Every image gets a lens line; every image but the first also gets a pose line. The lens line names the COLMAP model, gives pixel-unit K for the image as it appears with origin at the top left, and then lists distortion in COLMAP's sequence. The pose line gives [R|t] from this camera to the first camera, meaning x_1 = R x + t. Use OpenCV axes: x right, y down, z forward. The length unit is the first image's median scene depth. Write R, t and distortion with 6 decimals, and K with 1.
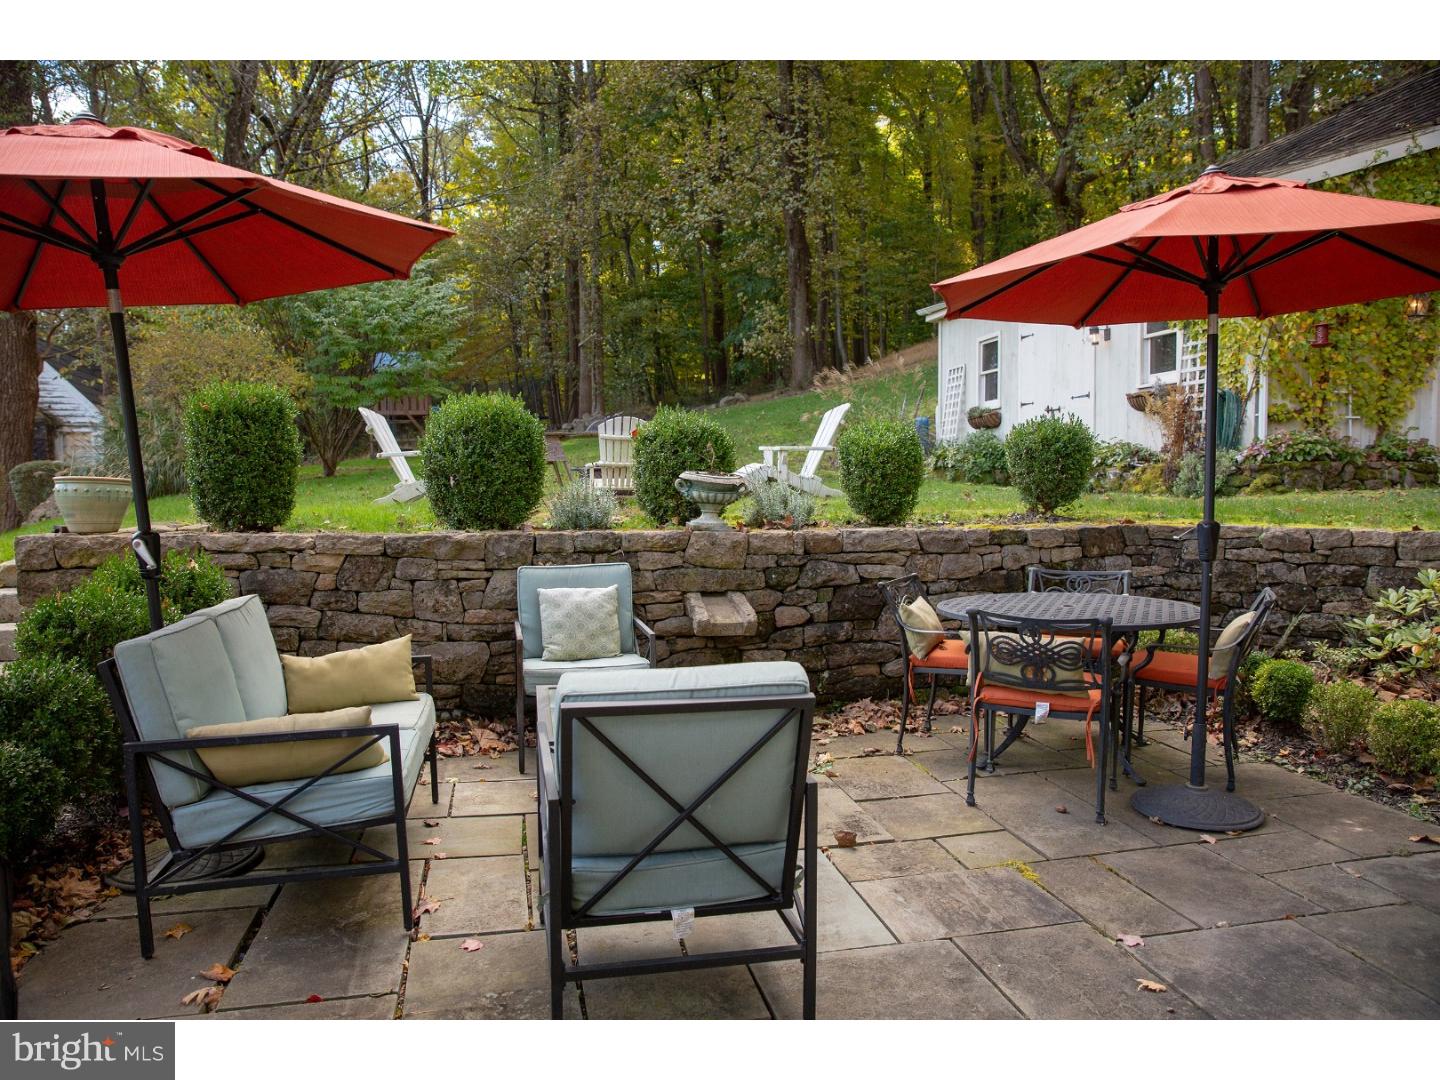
lens RADIAL K [[972.7, 0, 714.5], [0, 972.7, 540.0], [0, 0, 1]] dist [-0.093314, 0.029094]
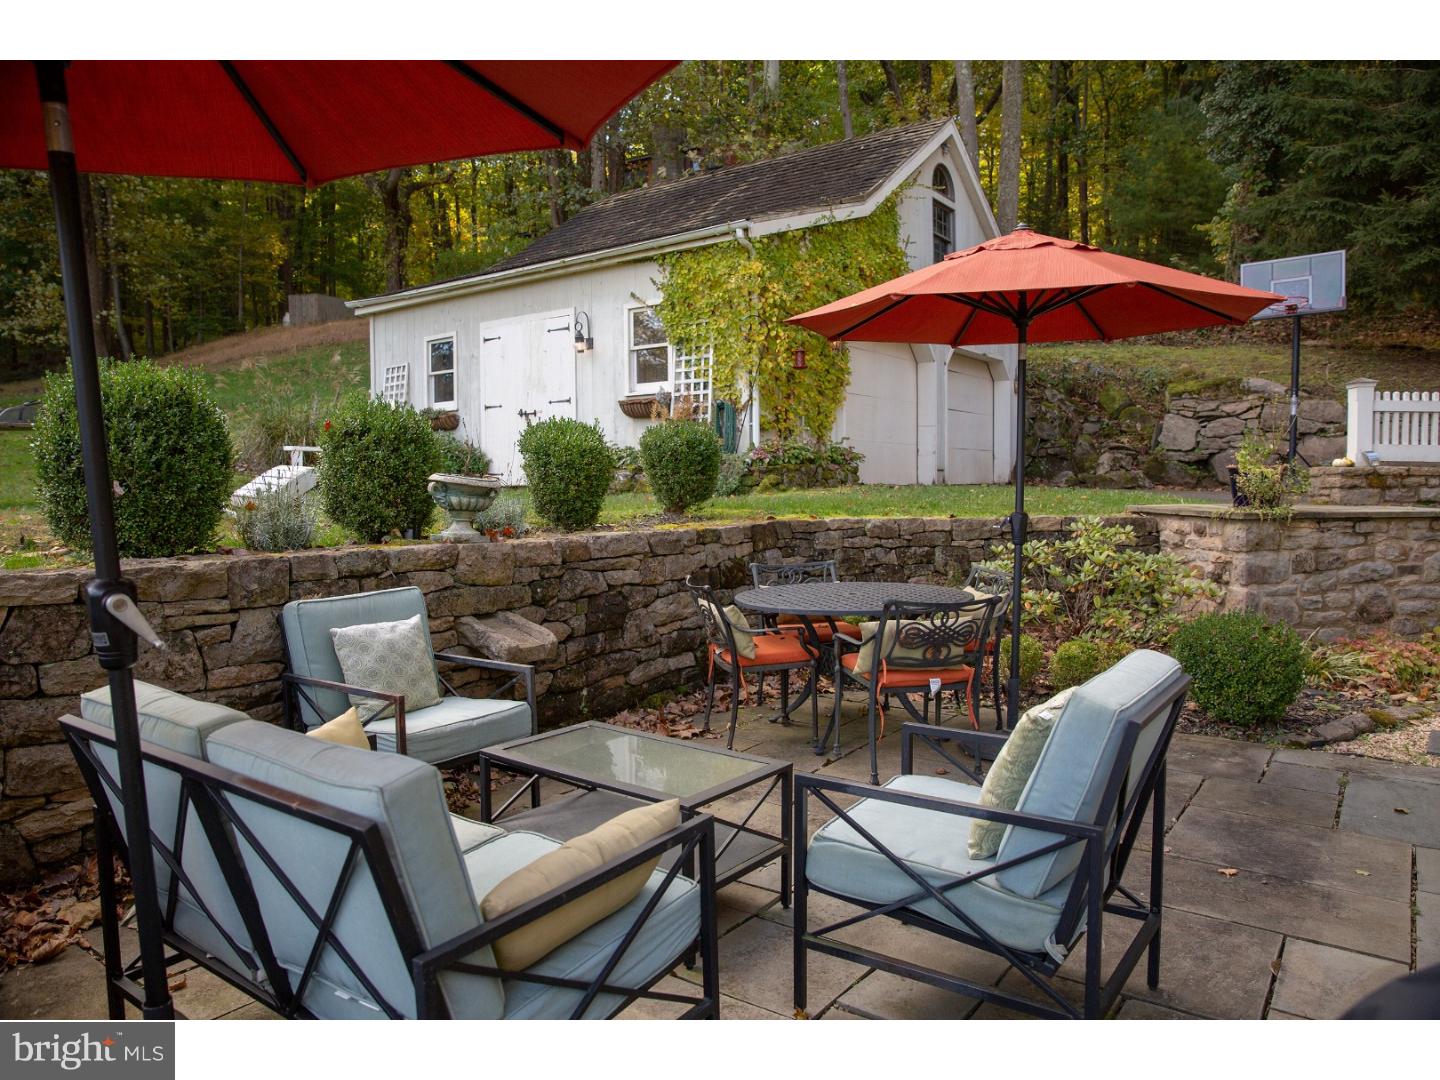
lens RADIAL K [[972.7, 0, 722.7], [0, 972.7, 541.4], [0, 0, 1]] dist [-0.093314, 0.029094]
pose [[0.744276, -0.045023, 0.666353, -0.395131], [0.047198, 0.998776, 0.014766, -0.012420], [-0.666202, 0.020461, 0.745490, 0.218143]]
